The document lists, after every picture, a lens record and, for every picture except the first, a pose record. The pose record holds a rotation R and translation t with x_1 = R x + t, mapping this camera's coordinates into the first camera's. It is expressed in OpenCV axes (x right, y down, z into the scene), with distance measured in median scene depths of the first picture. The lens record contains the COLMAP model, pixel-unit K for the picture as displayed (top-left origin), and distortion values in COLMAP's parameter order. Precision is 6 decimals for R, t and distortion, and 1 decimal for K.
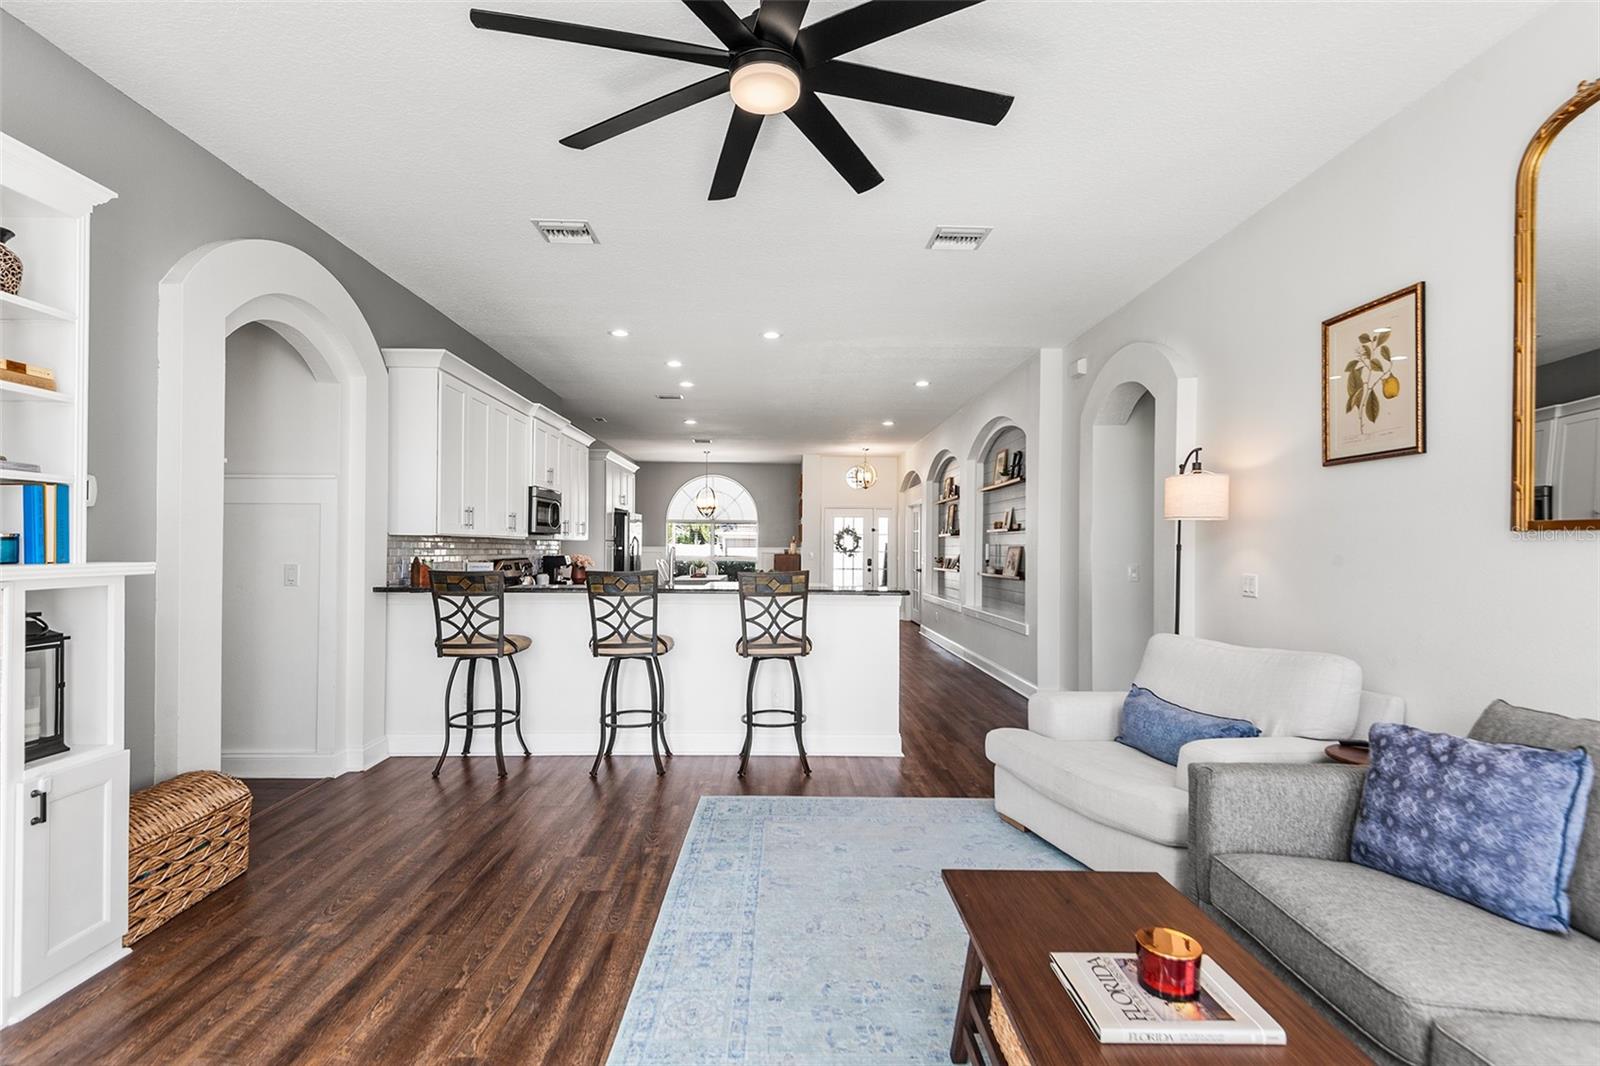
lens RADIAL K [[744.9, 0, 790.7], [0, 744.9, 541.5], [0, 0, 1]] dist [0.026992, -0.014936]
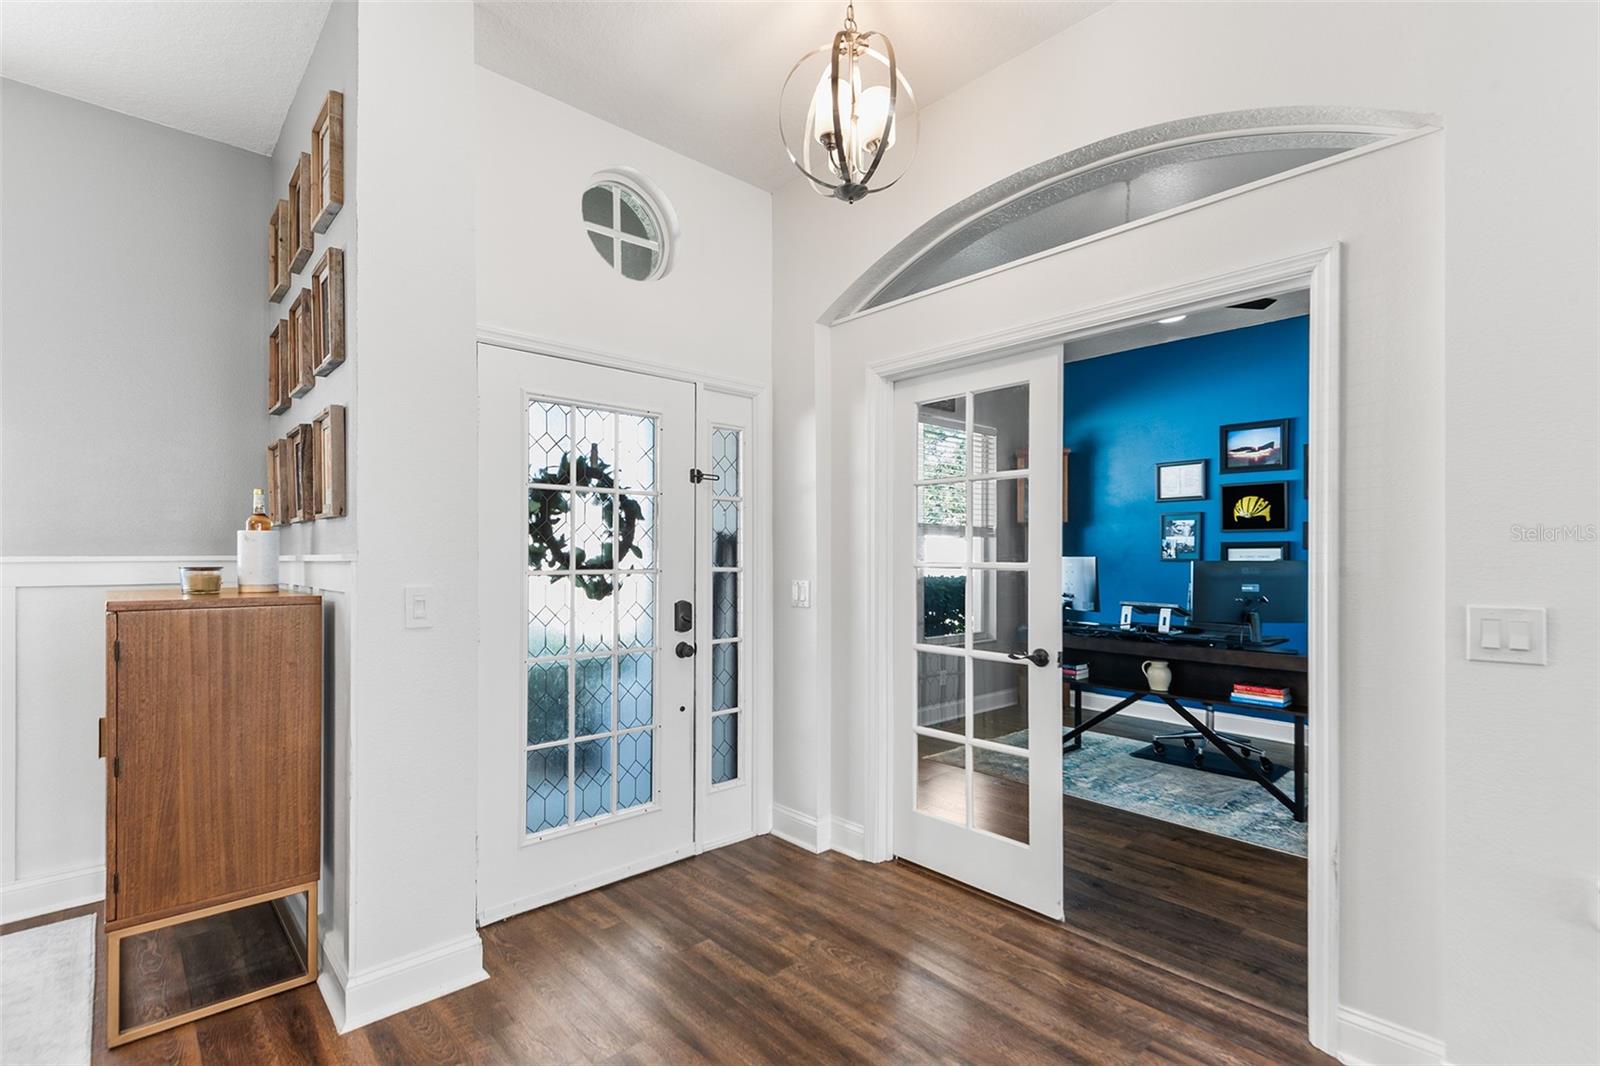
lens RADIAL K [[744.9, 0, 806.4], [0, 744.9, 547.0], [0, 0, 1]] dist [0.026992, -0.014936]
pose [[0.750111, -0.005768, 0.661287, -0.052159], [-0.003167, 0.999919, 0.012314, 0.011999], [-0.661305, -0.011331, 0.750032, 2.502325]]
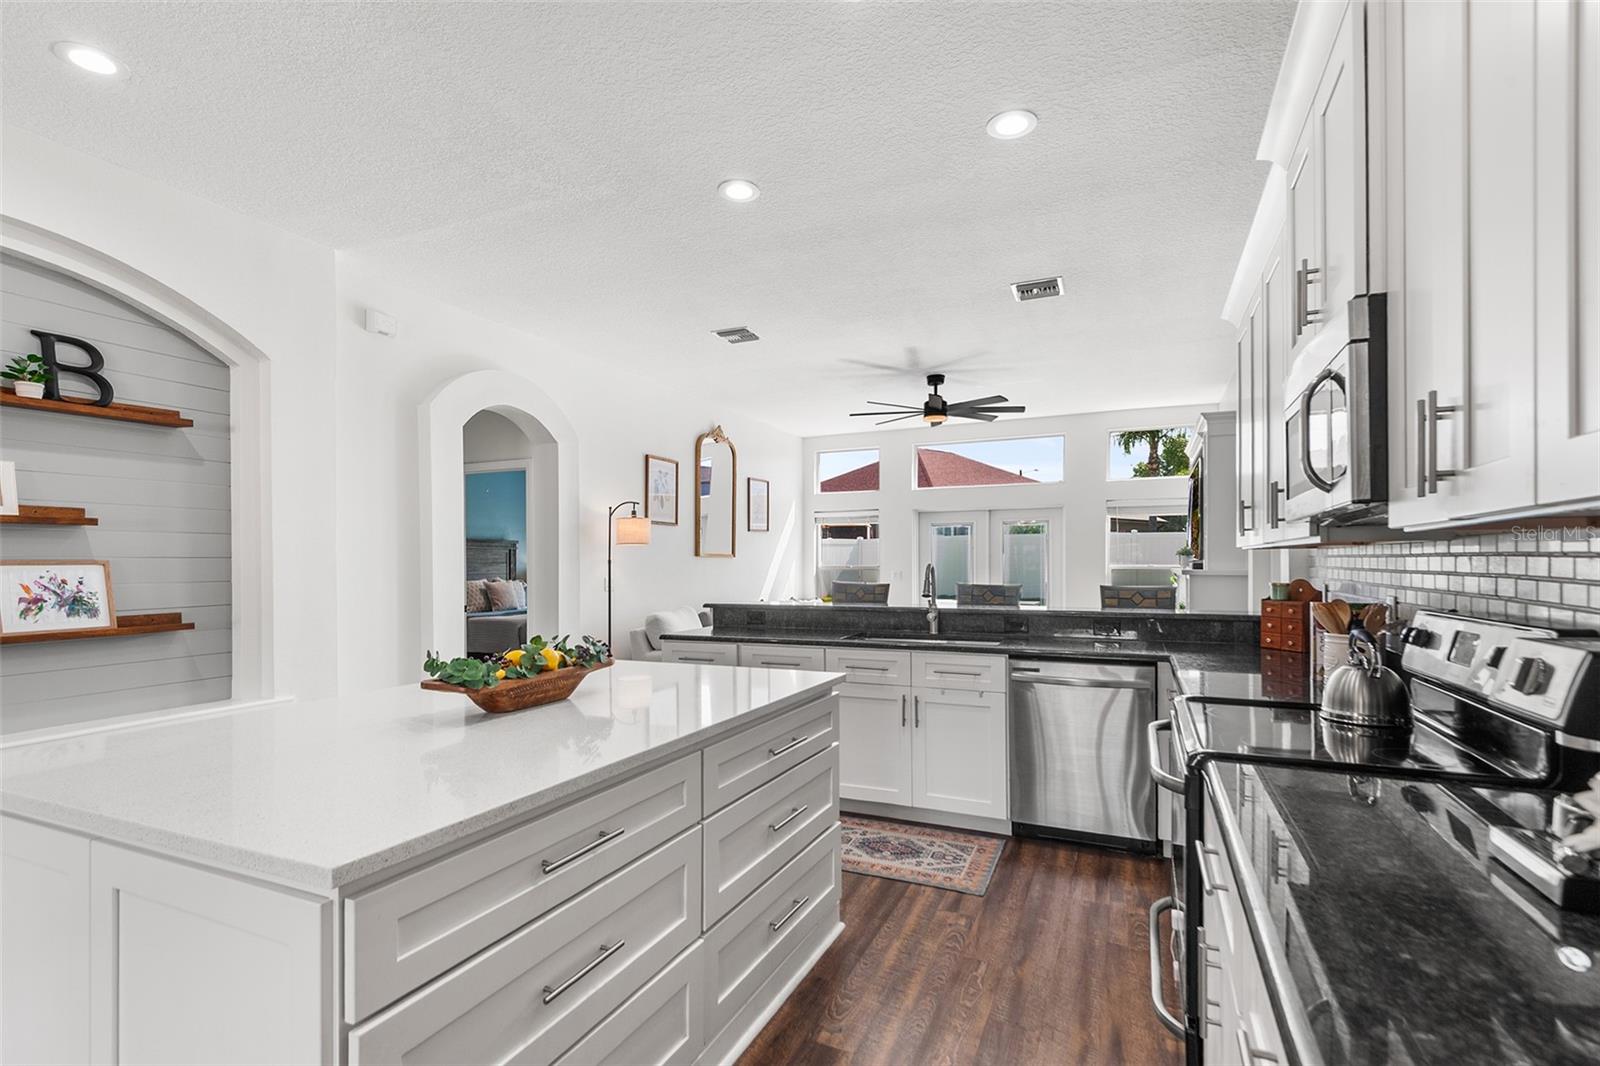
lens RADIAL K [[744.9, 0, 799.2], [0, 744.9, 563.3], [0, 0, 1]] dist [0.026992, -0.014936]
pose [[-0.901565, -0.001828, 0.432639, -0.424948], [-0.003516, 0.999989, -0.003102, 0.011278], [-0.432629, -0.004318, -0.901562, 2.009014]]
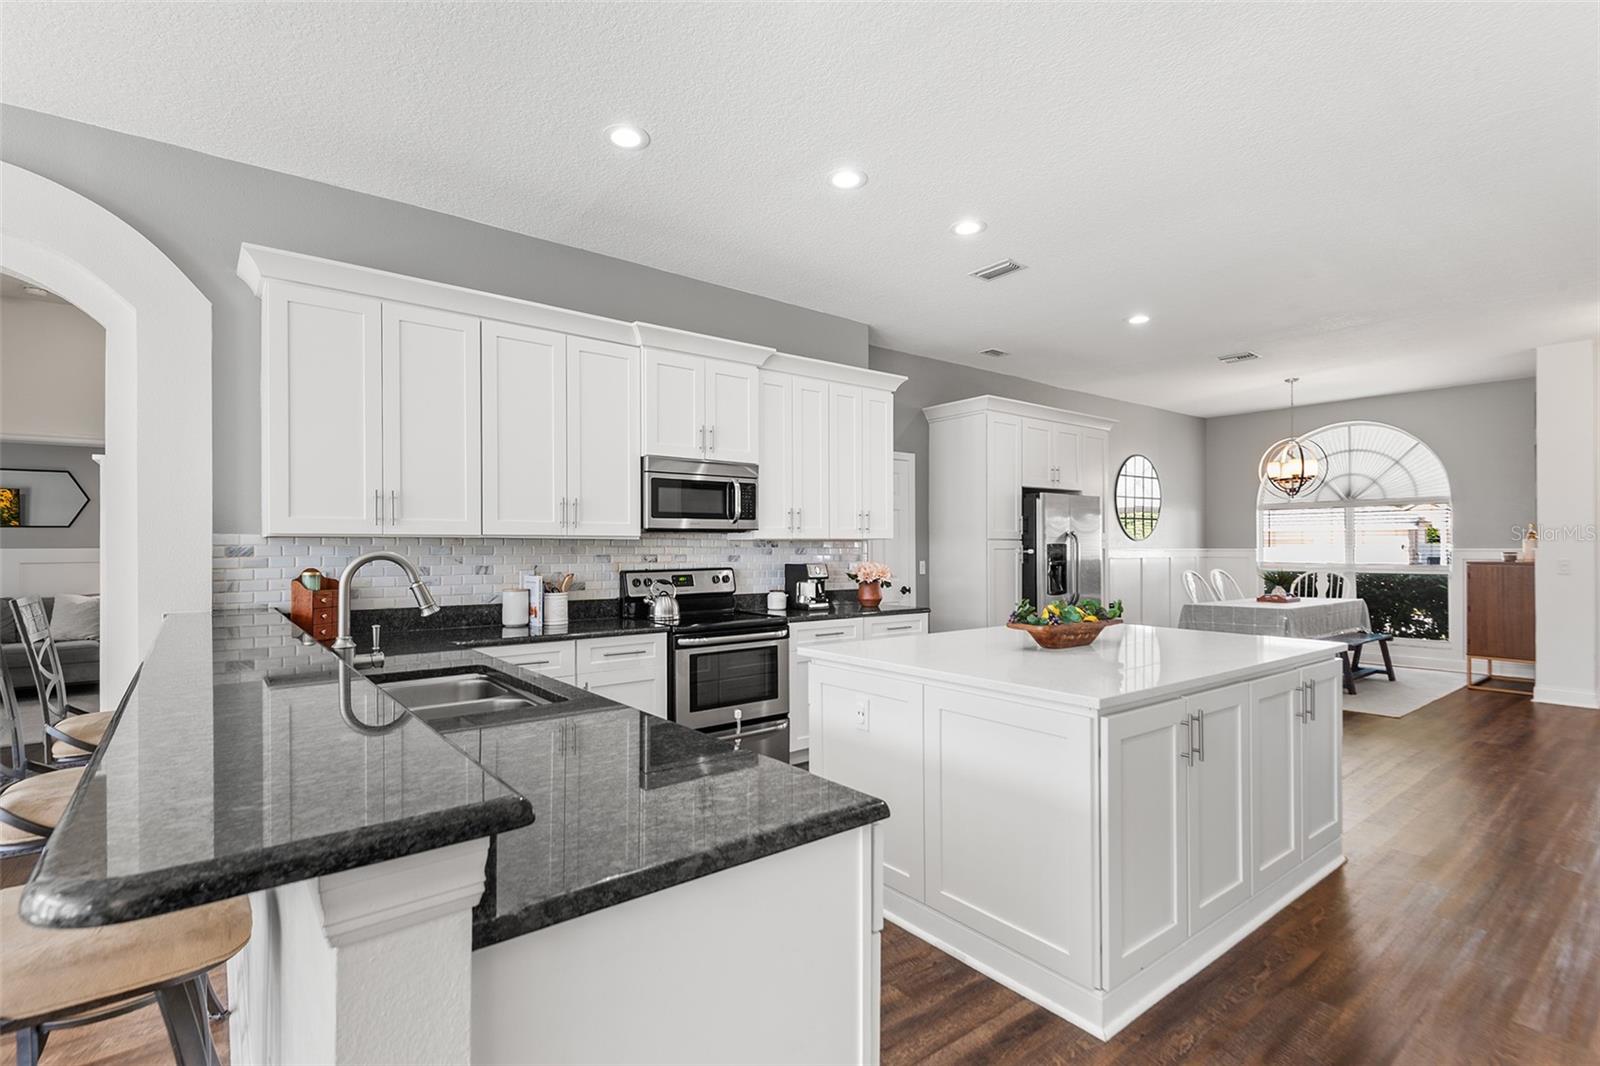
lens RADIAL K [[744.9, 0, 787.1], [0, 744.9, 547.3], [0, 0, 1]] dist [0.026992, -0.014936]
pose [[0.601316, -0.009060, -0.798960, 0.335713], [0.012614, 0.999919, -0.001846, 0.009172], [0.798912, -0.008968, 0.601382, 1.038081]]
